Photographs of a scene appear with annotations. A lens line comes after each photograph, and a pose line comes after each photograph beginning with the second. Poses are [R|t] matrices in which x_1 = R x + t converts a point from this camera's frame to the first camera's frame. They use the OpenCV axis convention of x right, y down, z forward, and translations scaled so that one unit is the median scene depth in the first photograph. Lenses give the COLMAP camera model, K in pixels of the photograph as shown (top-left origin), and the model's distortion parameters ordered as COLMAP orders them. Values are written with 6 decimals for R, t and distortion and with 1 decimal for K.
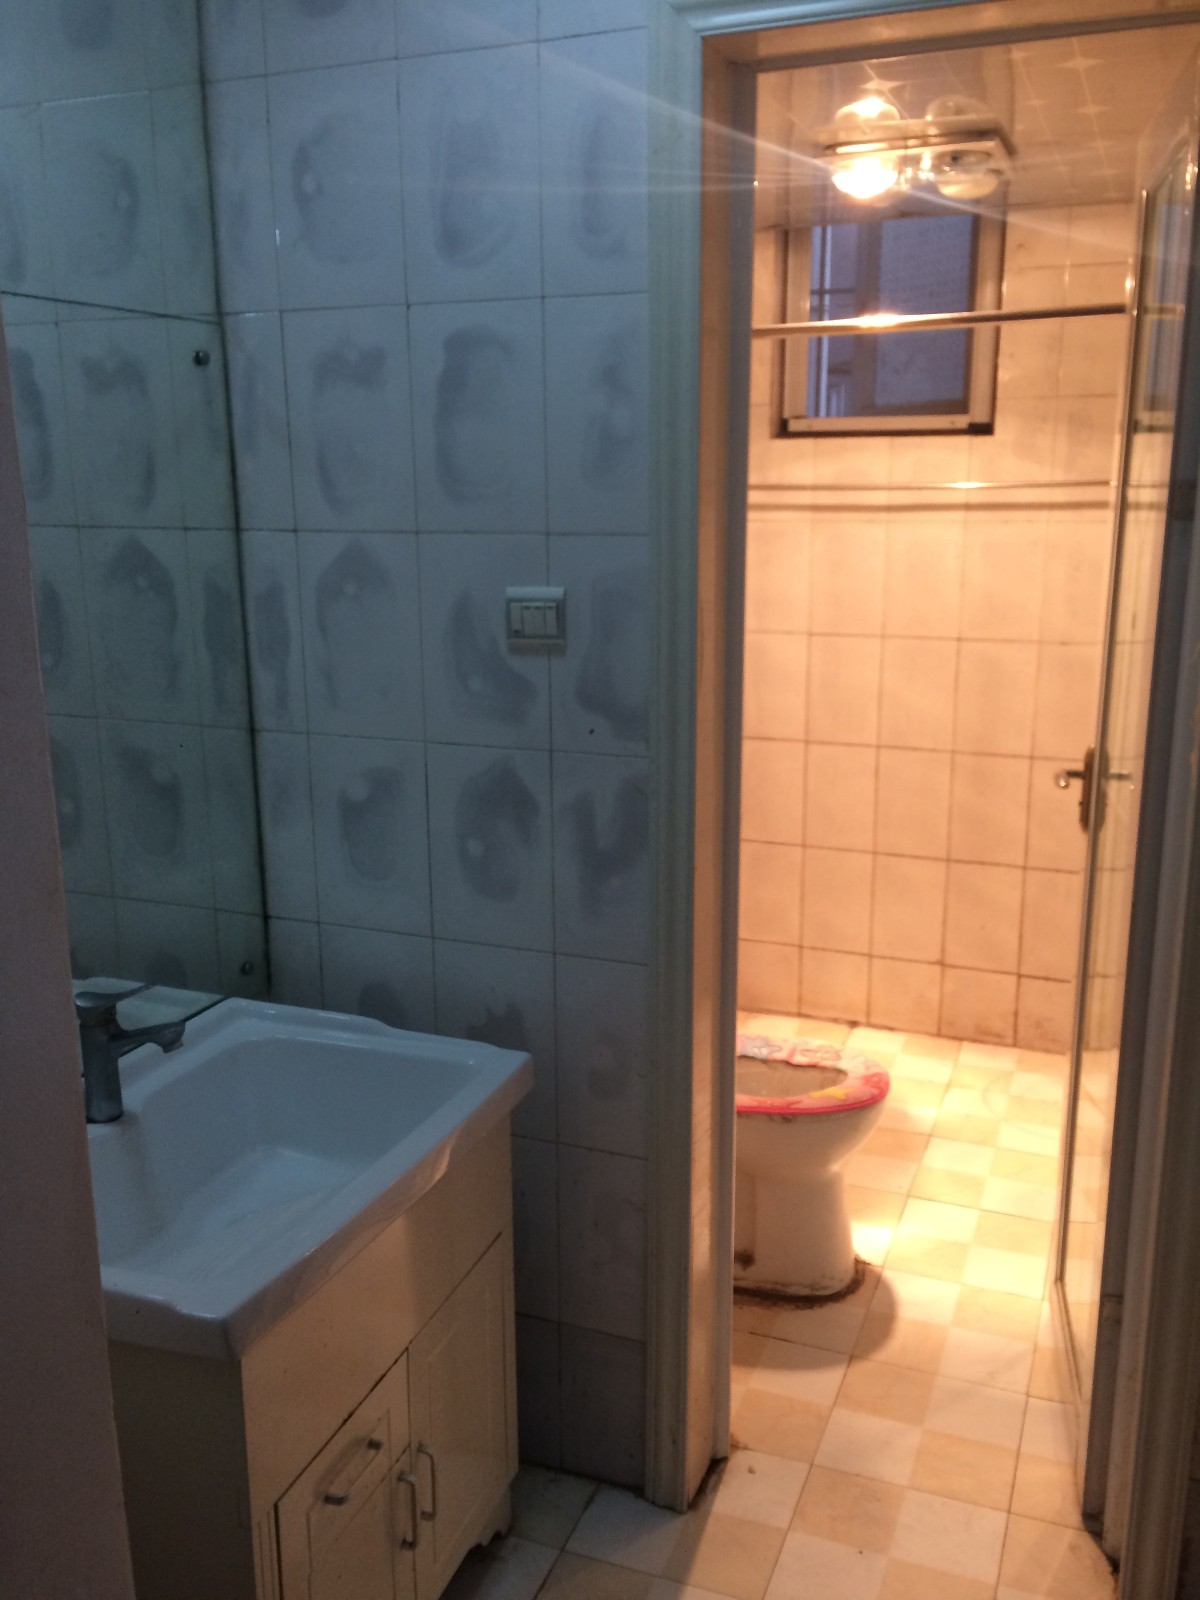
lens RADIAL K [[1371.8, 0, 600.0], [0, 1371.8, 800.0], [0, 0, 1]] dist [0.048531, -0.008342]
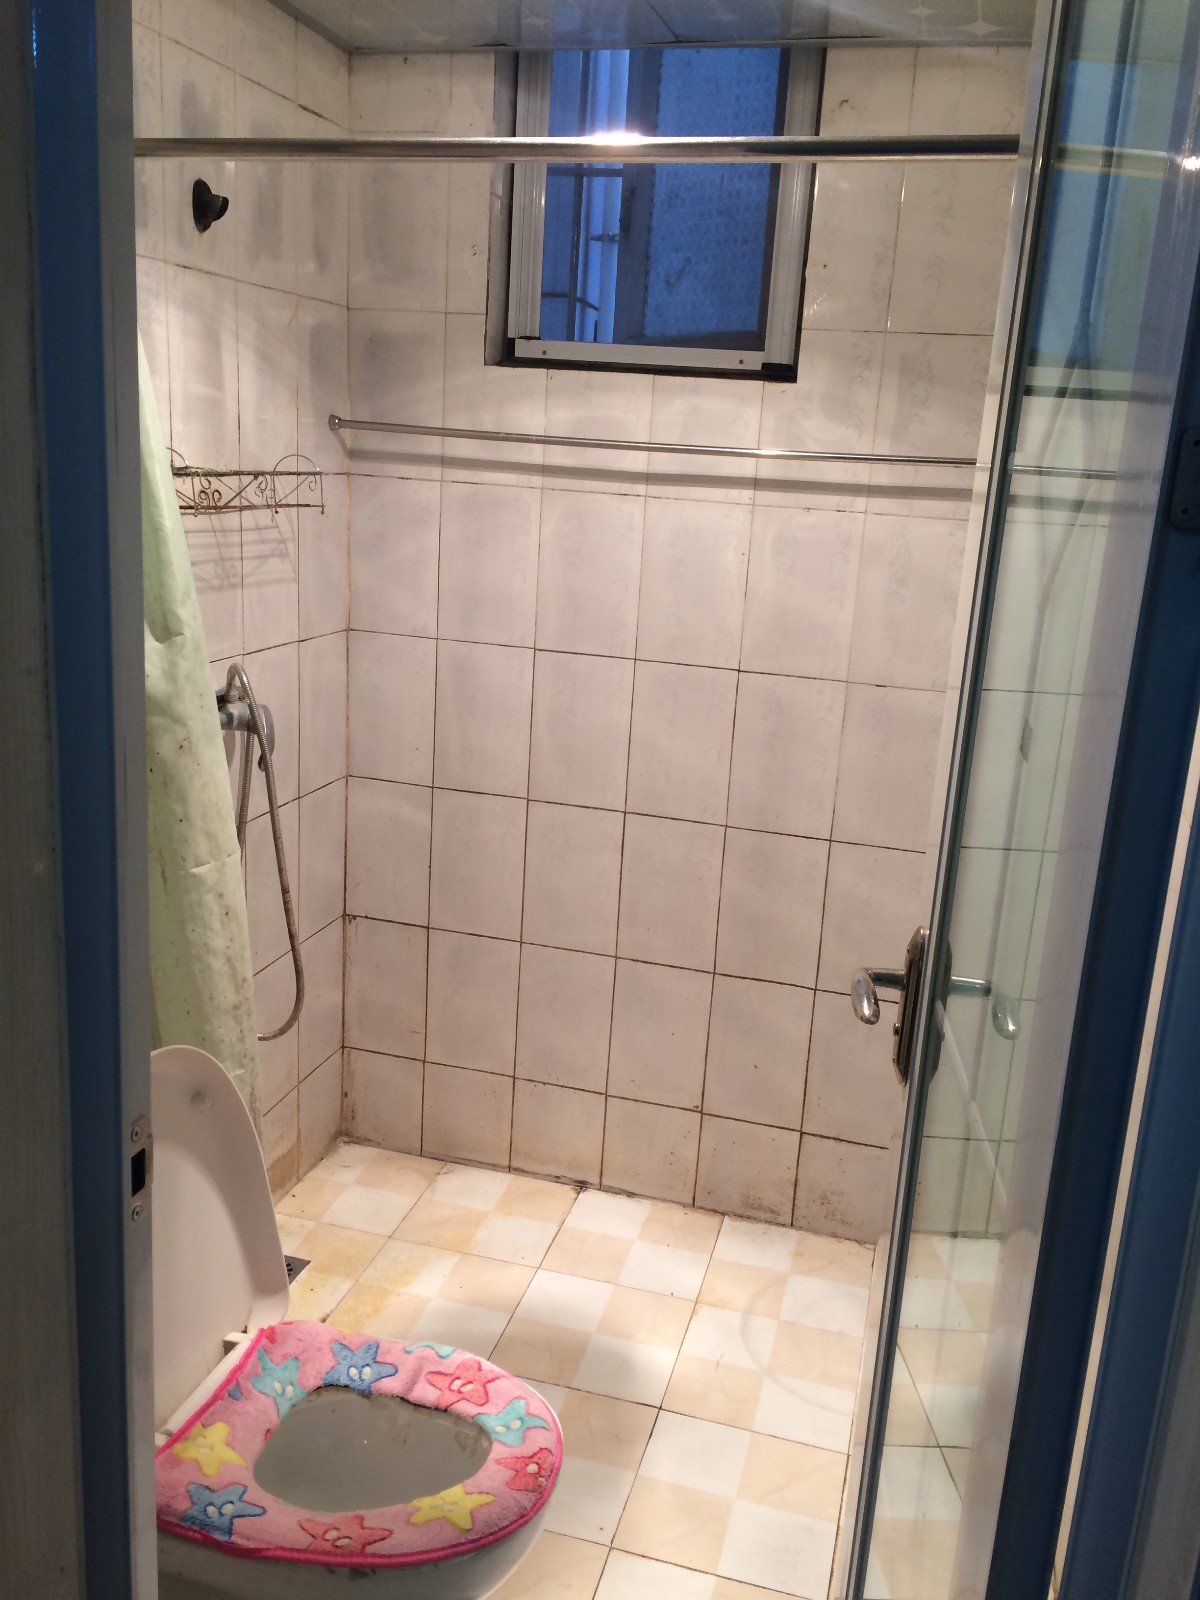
lens RADIAL K [[1371.8, 0, 600.0], [0, 1371.8, 800.0], [0, 0, 1]] dist [0.048531, -0.008342]
pose [[0.991115, 0.036354, 0.127947, 0.102598], [-0.039442, 0.998987, 0.021683, -0.062974], [-0.127029, -0.026537, 0.991544, 0.308589]]
